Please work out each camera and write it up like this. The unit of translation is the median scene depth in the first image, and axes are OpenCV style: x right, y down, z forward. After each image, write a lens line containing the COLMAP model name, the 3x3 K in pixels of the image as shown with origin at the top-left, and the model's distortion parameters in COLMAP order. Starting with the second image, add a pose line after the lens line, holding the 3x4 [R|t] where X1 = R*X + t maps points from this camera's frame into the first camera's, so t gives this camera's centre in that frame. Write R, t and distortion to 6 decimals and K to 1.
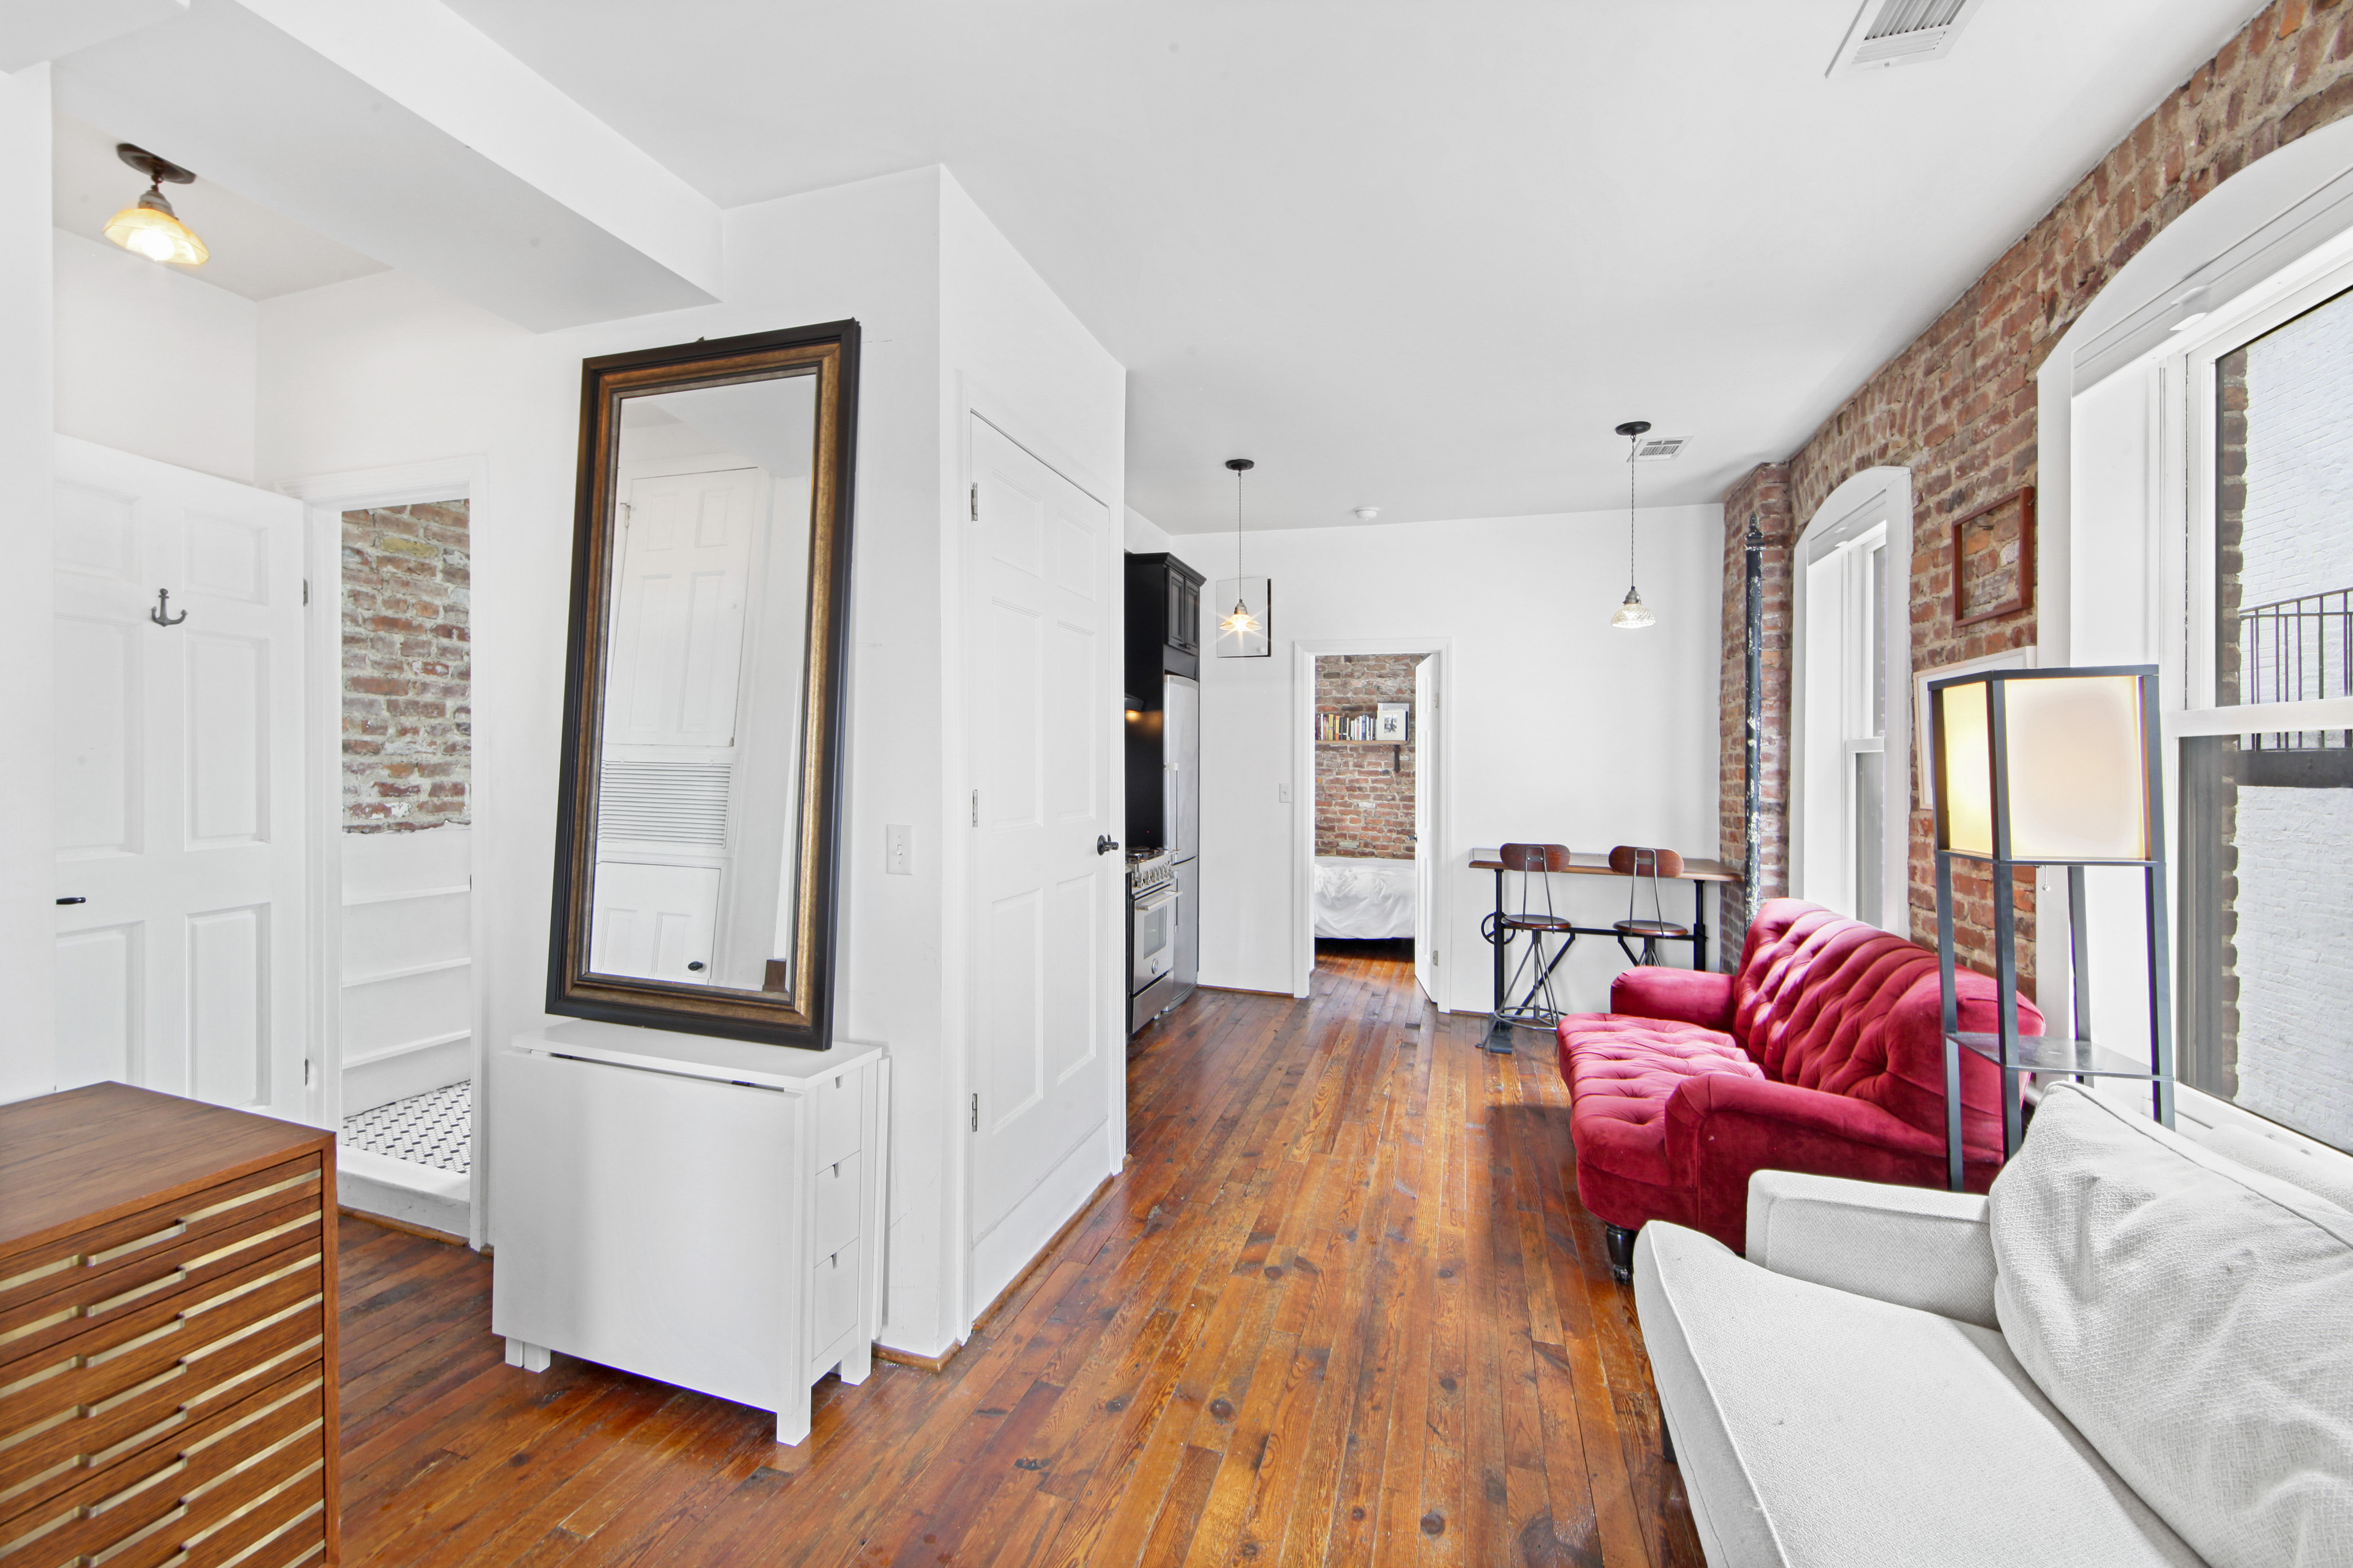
lens RADIAL K [[971.5, 0, 1167.7], [0, 971.5, 758.5], [0, 0, 1]] dist [0.002159, 0.000450]
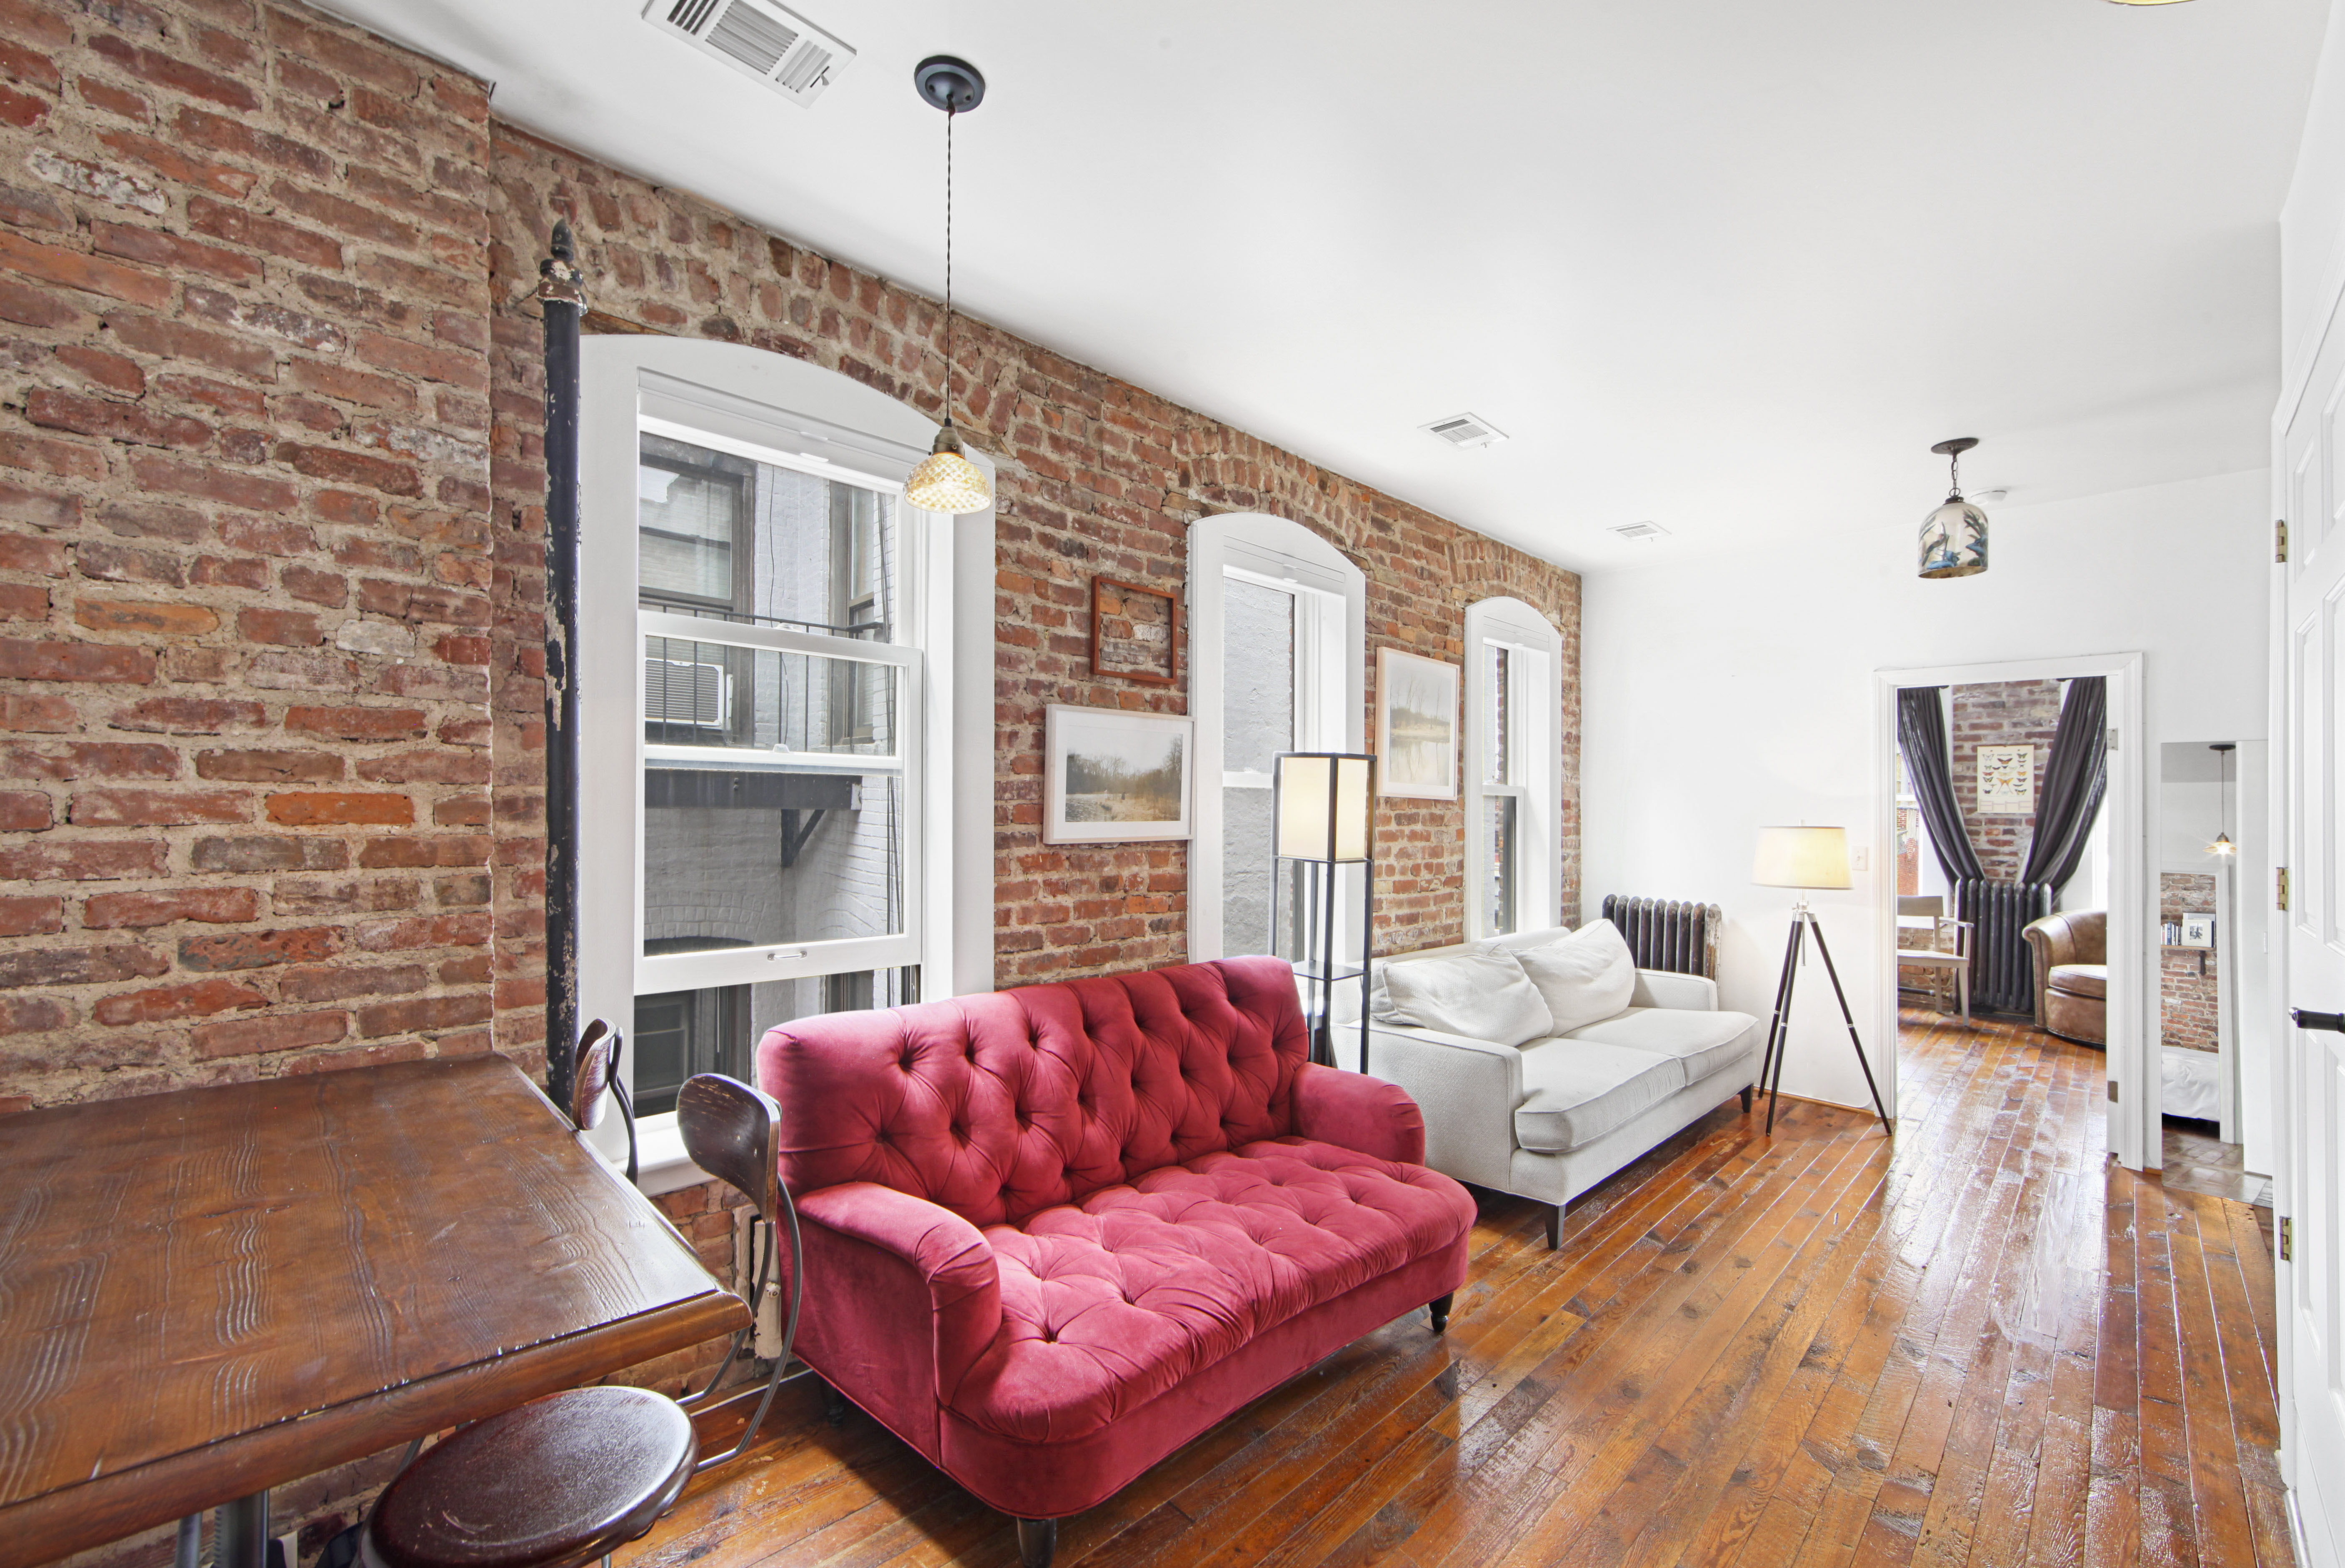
lens RADIAL K [[925.3, 0, 1165.5], [0, 925.3, 778.5], [0, 0, 1]] dist [-0.001873, -0.000152]
pose [[-0.870909, -0.006542, 0.491400, 0.179001], [-0.024635, 0.999235, -0.030358, 0.009118], [-0.490826, -0.038545, -0.870405, 1.425671]]
